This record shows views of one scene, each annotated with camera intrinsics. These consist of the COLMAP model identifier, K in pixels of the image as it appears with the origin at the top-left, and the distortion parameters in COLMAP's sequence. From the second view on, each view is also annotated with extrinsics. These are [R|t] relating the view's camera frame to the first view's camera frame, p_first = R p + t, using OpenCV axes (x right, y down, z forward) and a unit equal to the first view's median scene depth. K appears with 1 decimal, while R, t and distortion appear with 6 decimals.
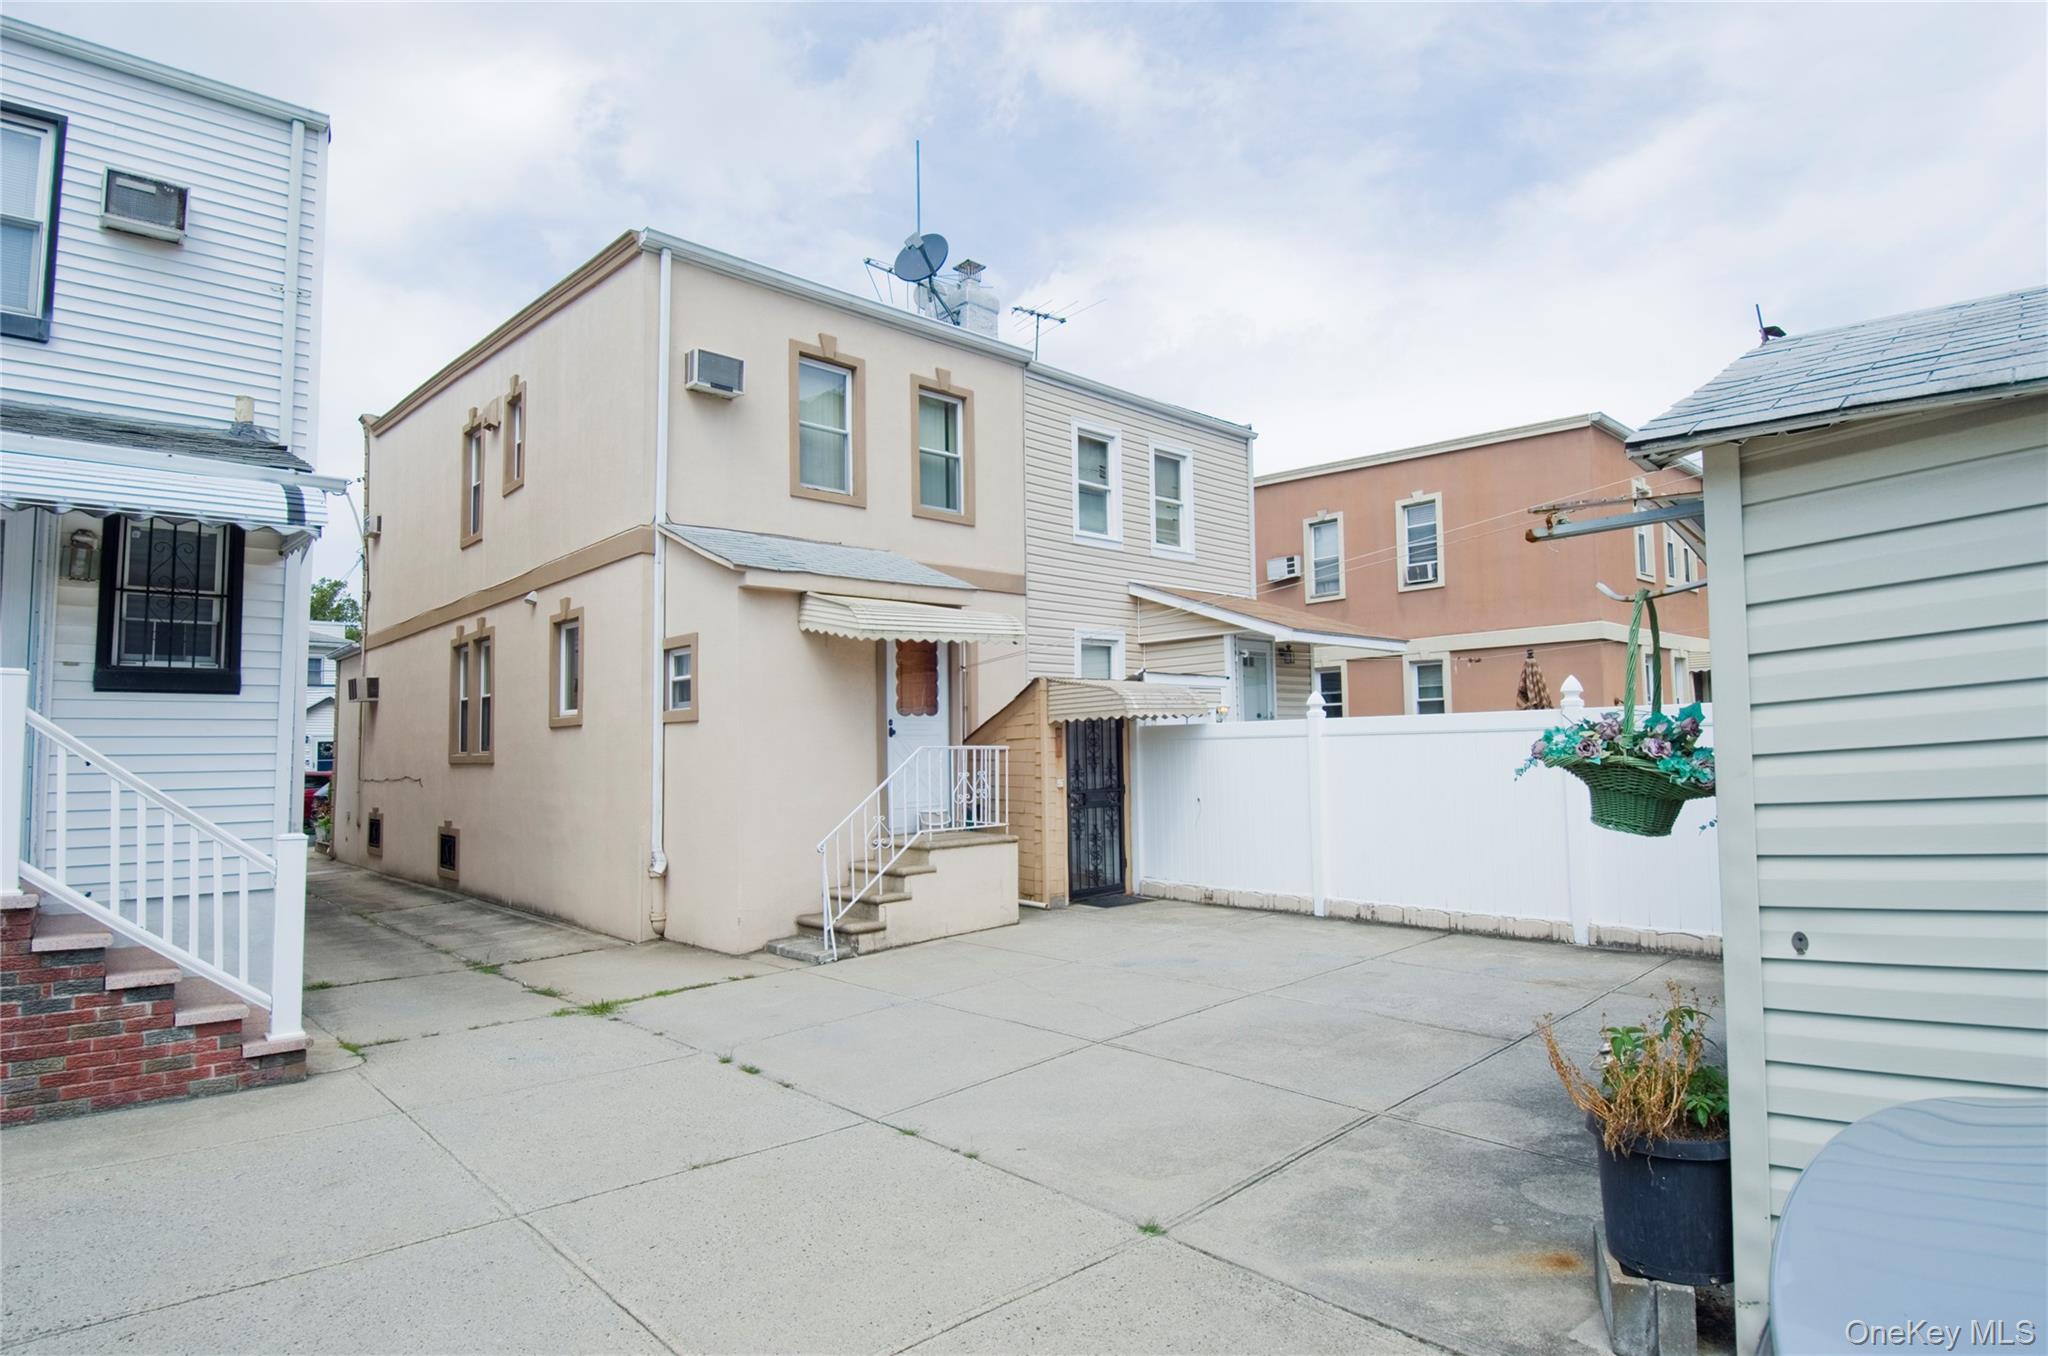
lens RADIAL K [[1070.3, 0, 1024.0], [0, 1070.3, 678.0], [0, 0, 1]] dist [0.000265, -0.000020]
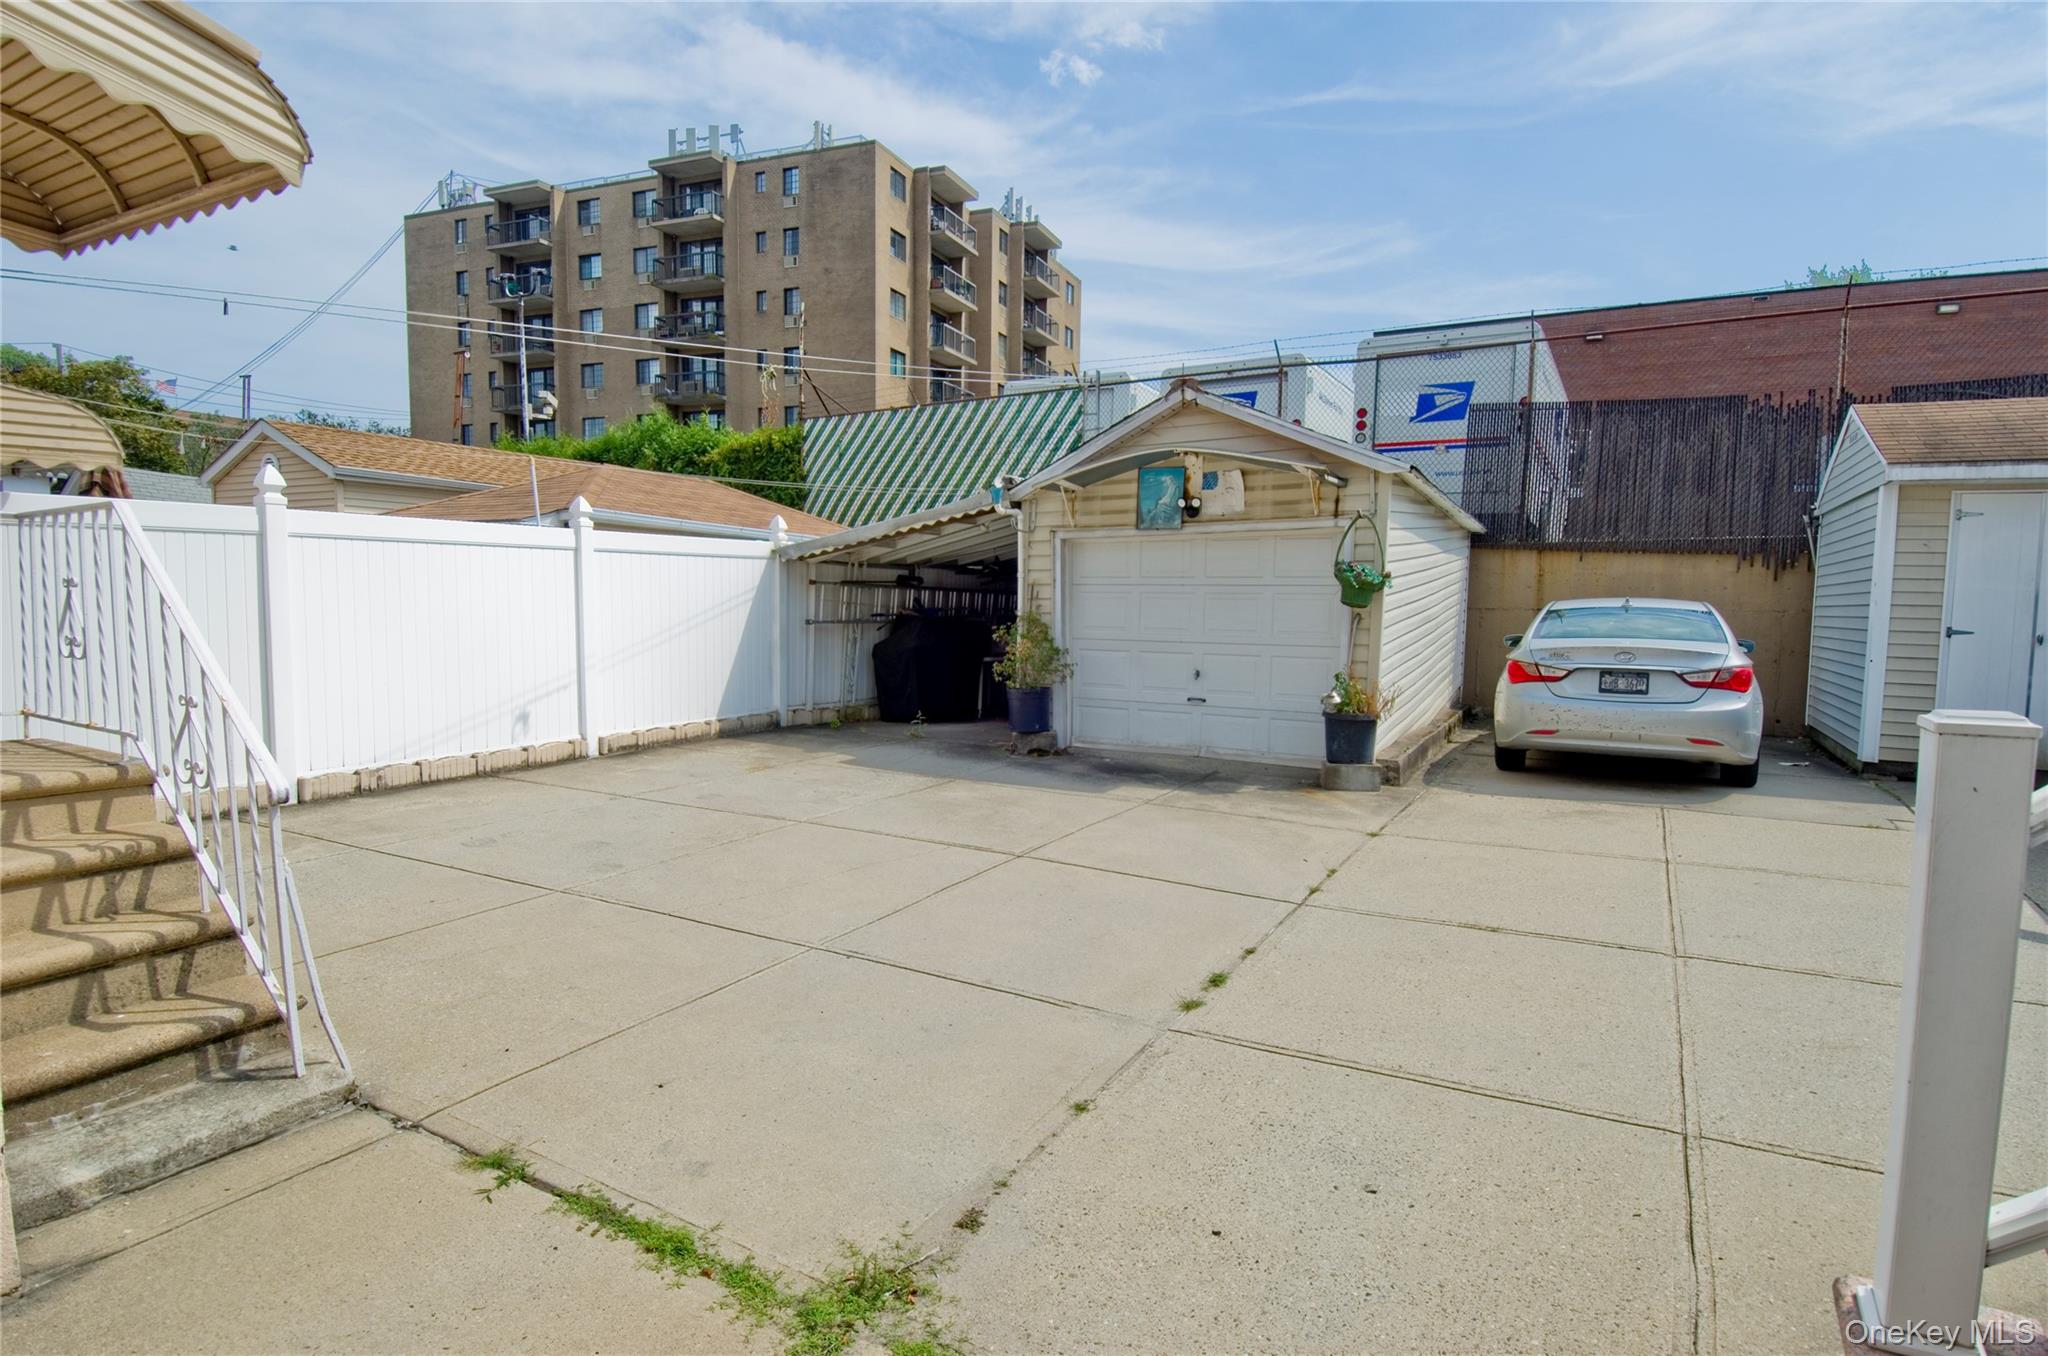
lens RADIAL K [[1070.3, 0, 1024.0], [0, 1070.3, 678.0], [0, 0, 1]] dist [0.000265, -0.000020]
pose [[-0.300492, -0.064845, 0.951577, -0.623557], [-0.073449, 0.996297, 0.044698, 0.095596], [-0.950952, -0.056461, -0.304143, 0.944306]]
